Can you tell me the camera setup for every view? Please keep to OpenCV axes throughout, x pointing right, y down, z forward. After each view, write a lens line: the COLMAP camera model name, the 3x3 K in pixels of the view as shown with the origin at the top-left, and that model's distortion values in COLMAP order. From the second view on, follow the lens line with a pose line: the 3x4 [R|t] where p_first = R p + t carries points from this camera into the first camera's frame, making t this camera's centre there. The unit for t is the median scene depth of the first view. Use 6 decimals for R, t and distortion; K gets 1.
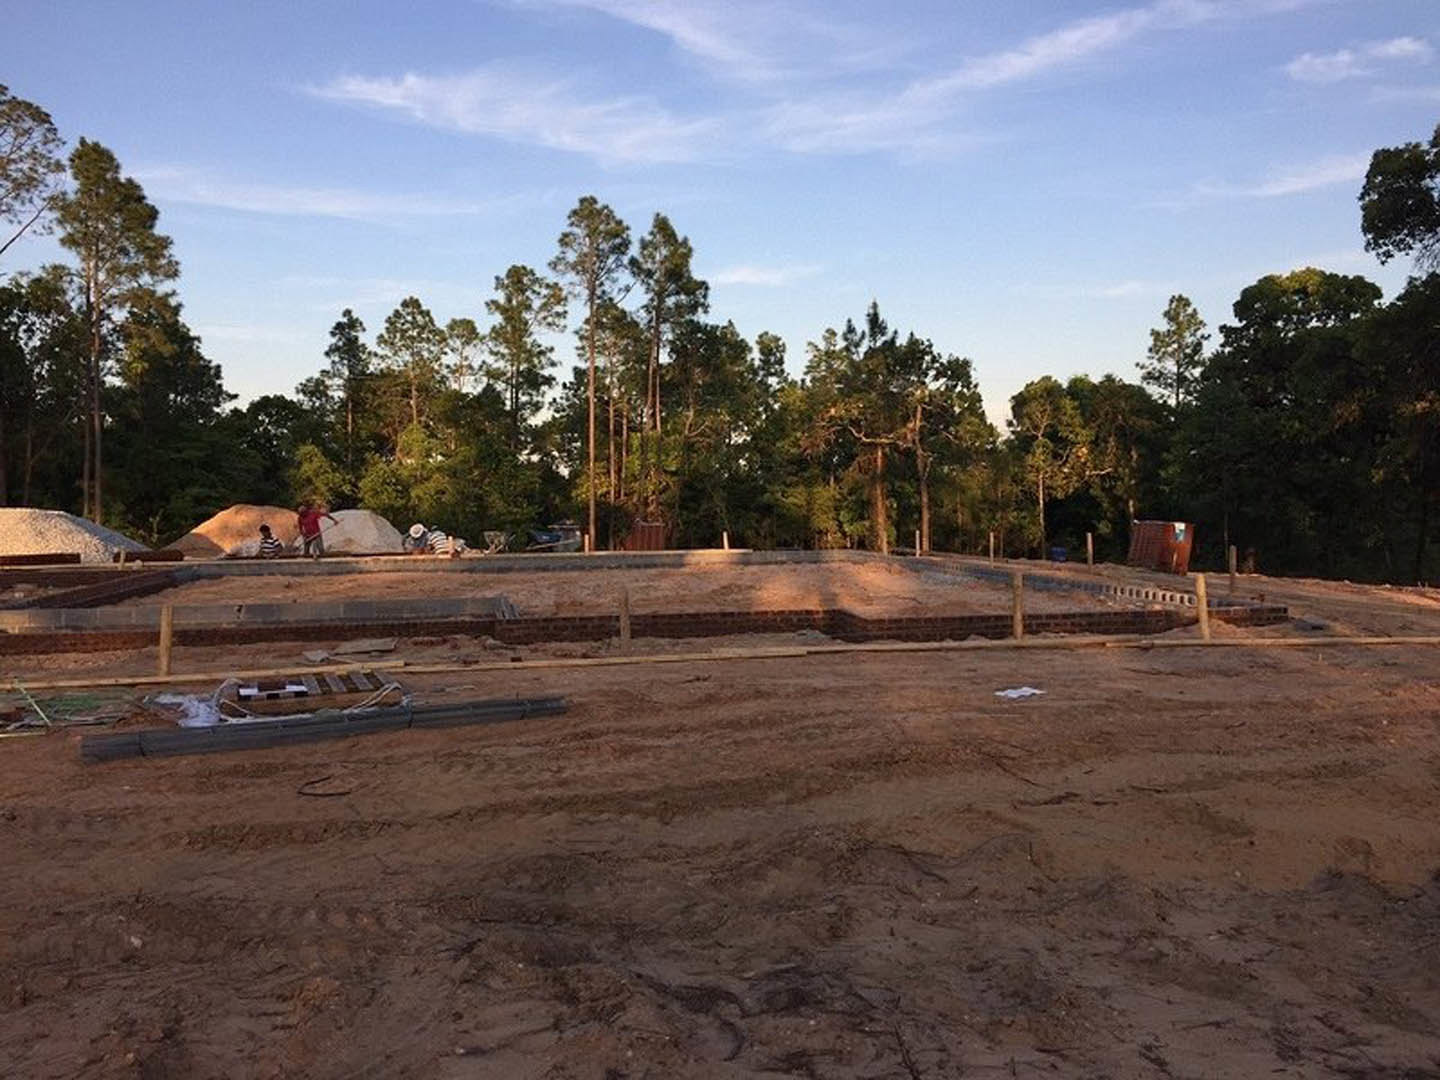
lens RADIAL K [[1237.2, 0, 705.8], [0, 1237.2, 545.0], [0, 0, 1]] dist [0.085790, -0.114355]
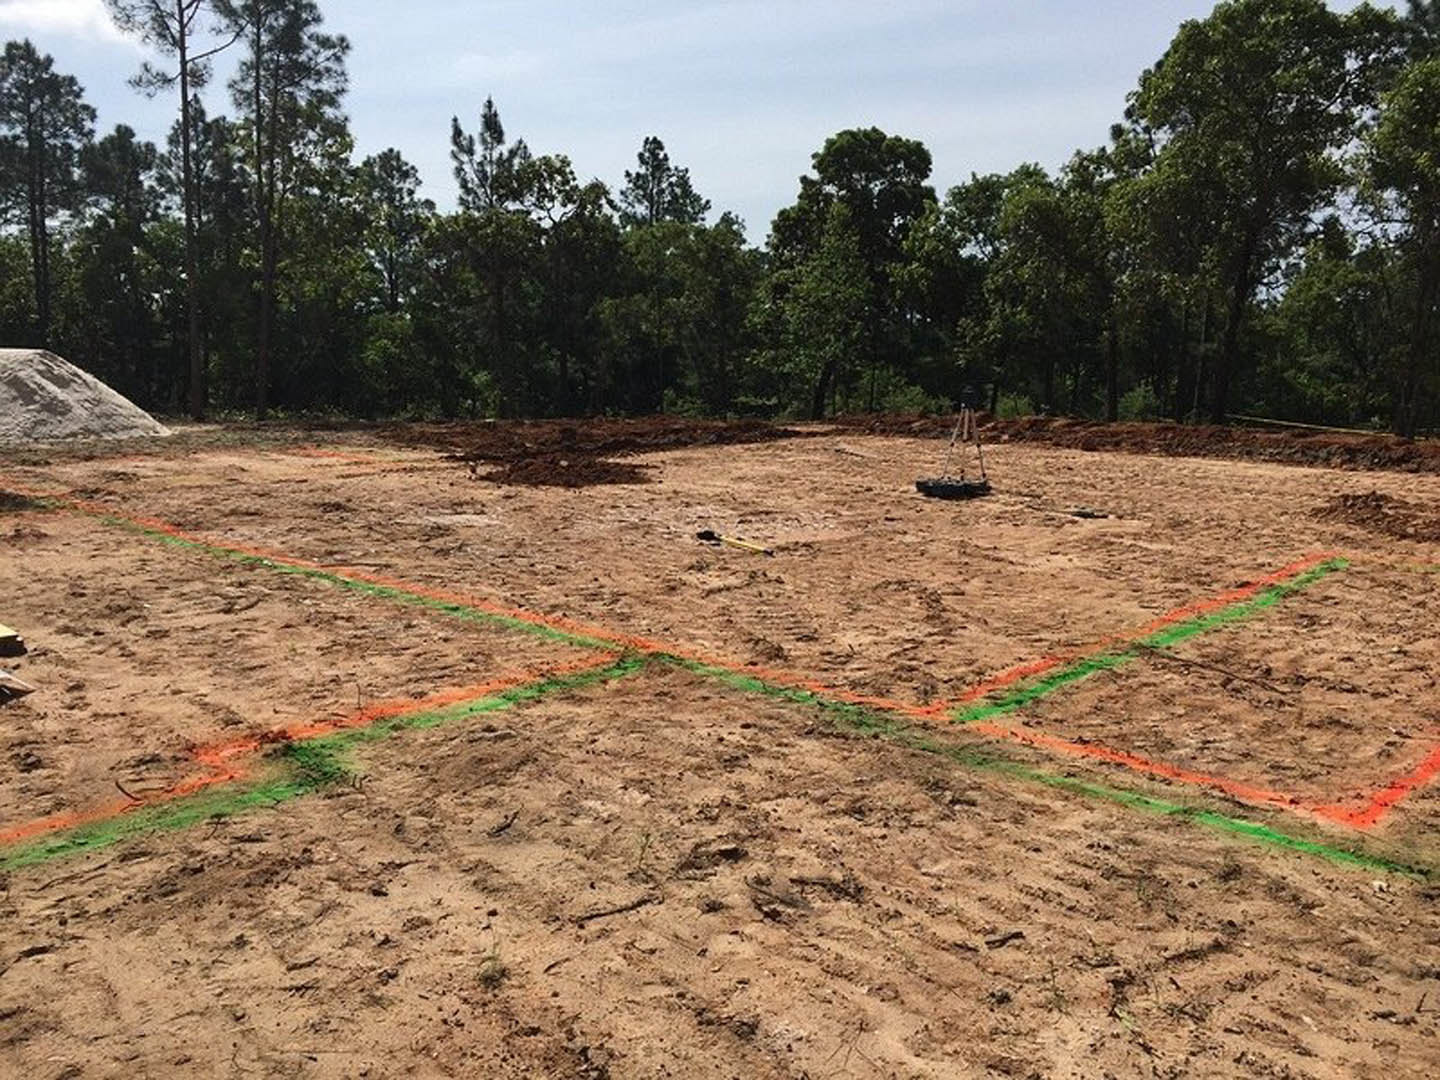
lens RADIAL K [[1237.2, 0, 695.3], [0, 1237.2, 540.3], [0, 0, 1]] dist [0.085790, -0.114355]
pose [[0.812496, -0.065681, 0.579255, -0.242784], [-0.007682, 0.992340, 0.123294, -0.011829], [-0.582916, -0.104626, 0.805768, 0.231125]]
